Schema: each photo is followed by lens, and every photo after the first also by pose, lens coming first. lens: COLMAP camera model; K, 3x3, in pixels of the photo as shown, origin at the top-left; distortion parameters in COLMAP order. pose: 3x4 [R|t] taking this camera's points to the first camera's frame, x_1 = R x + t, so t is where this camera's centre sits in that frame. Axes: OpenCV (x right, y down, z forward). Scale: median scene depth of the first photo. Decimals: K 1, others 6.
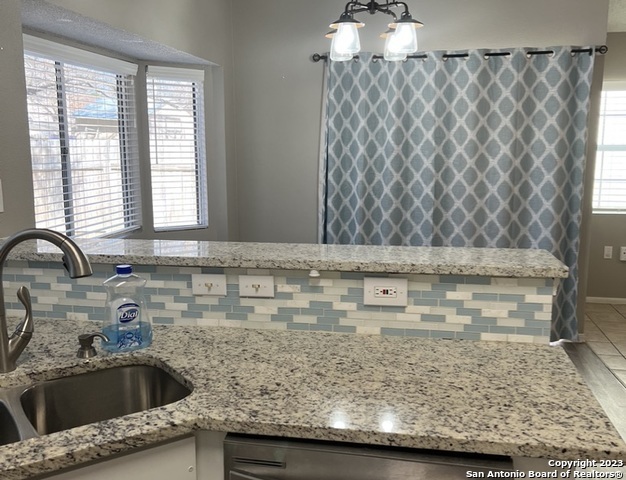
lens RADIAL K [[624.7, 0, 315.9], [0, 624.7, 241.1], [0, 0, 1]] dist [0.019148, 0.000000]
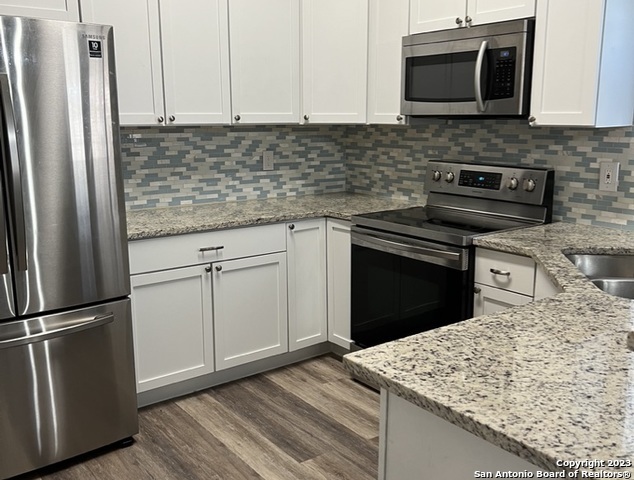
lens RADIAL K [[632.7, 0, 318.8], [0, 632.7, 241.4], [0, 0, 1]] dist [0.019148, 0.000000]
pose [[-0.677616, 0.149487, -0.720063, 0.926337], [-0.111921, 0.946756, 0.301872, -0.146382], [0.726850, 0.285144, -0.624806, 1.132284]]
